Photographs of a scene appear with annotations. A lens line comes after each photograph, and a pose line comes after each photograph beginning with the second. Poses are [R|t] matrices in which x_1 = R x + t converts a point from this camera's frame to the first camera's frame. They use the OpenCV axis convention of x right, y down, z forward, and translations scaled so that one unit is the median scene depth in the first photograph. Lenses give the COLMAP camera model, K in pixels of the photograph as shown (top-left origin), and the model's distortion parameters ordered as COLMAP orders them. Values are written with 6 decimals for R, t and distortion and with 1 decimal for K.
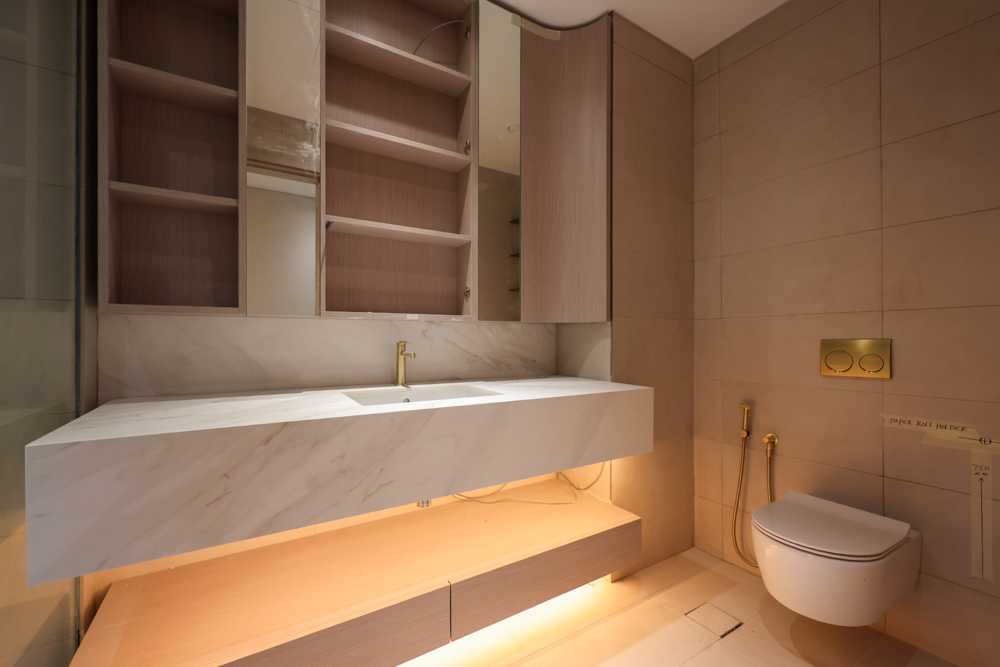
lens RADIAL K [[401.5, 0, 500.8], [0, 401.5, 334.9], [0, 0, 1]] dist [-0.001098, -0.000671]
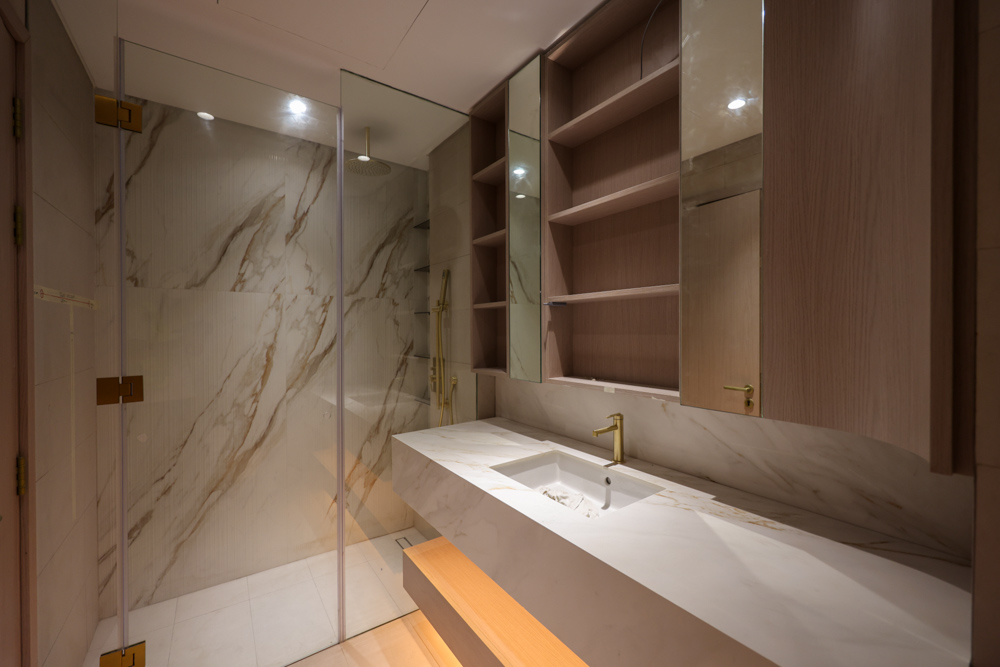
lens RADIAL K [[401.5, 0, 502.5], [0, 401.5, 333.6], [0, 0, 1]] dist [-0.001098, -0.000671]
pose [[0.060750, 0.000580, -0.998153, 0.557150], [-0.000748, 1.000000, 0.000535, -0.141975], [0.998153, 0.000714, 0.060750, 0.579923]]
